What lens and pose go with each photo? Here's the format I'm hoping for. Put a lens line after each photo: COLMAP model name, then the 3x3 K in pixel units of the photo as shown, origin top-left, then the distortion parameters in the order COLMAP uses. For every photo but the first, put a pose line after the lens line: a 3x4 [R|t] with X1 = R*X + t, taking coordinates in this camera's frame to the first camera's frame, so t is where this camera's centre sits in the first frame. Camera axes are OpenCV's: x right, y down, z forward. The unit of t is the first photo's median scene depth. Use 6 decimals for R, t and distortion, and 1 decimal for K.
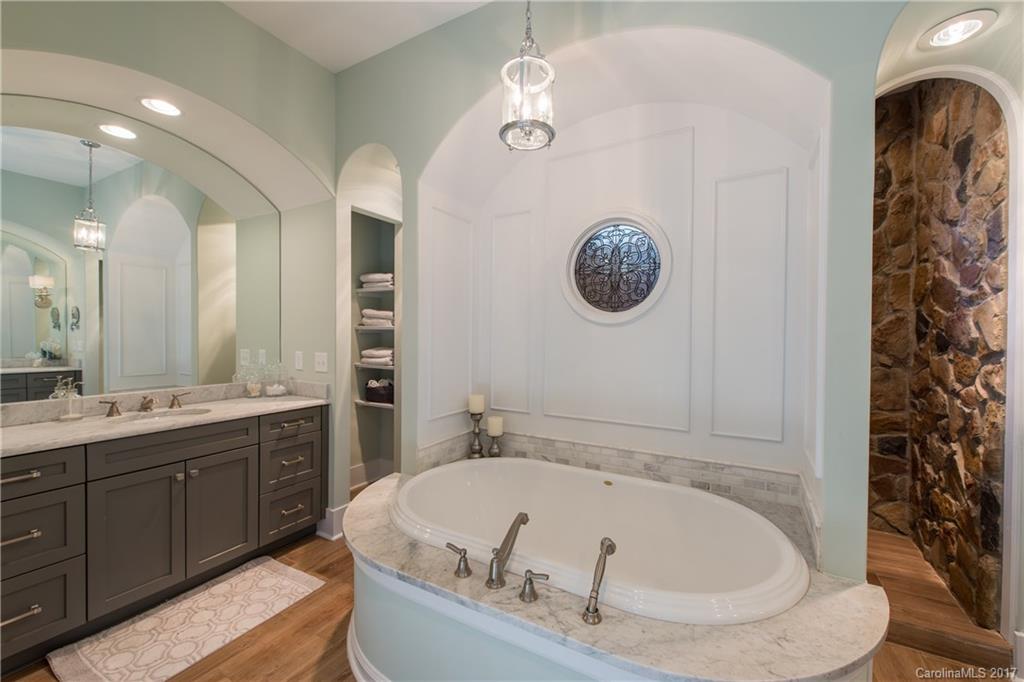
lens RADIAL K [[409.0, 0, 514.9], [0, 409.0, 337.1], [0, 0, 1]] dist [0.009749, -0.002285]
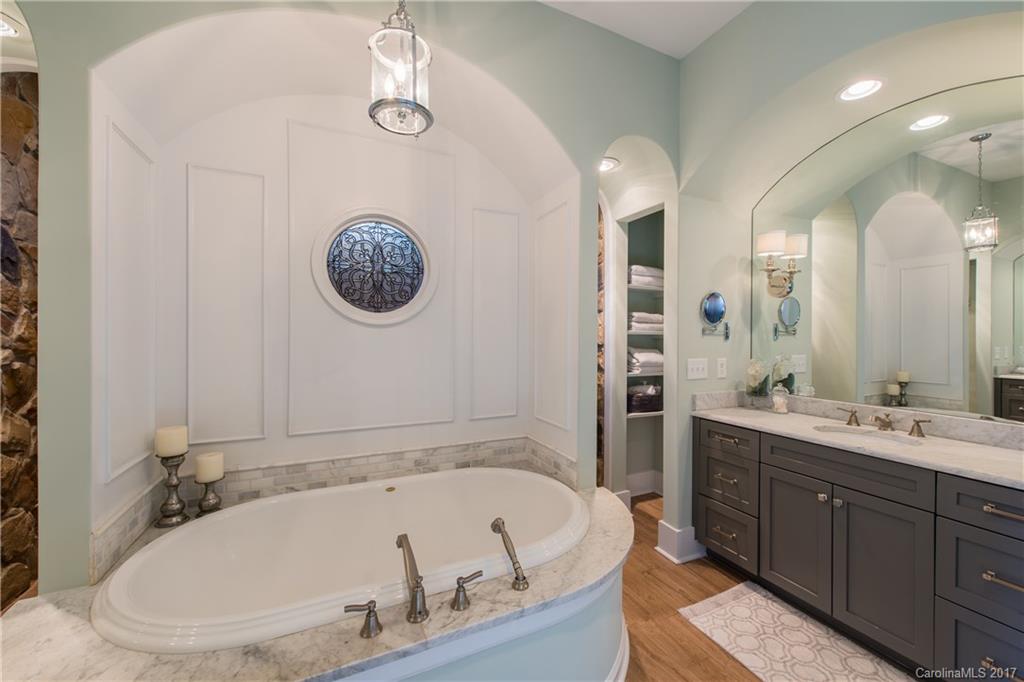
lens RADIAL K [[409.0, 0, 536.7], [0, 409.0, 337.9], [0, 0, 1]] dist [0.009749, -0.002285]
pose [[0.565307, -0.006860, 0.824852, -0.349996], [0.006491, 0.999971, 0.003868, -0.003188], [-0.824855, 0.003167, 0.565336, 0.154495]]
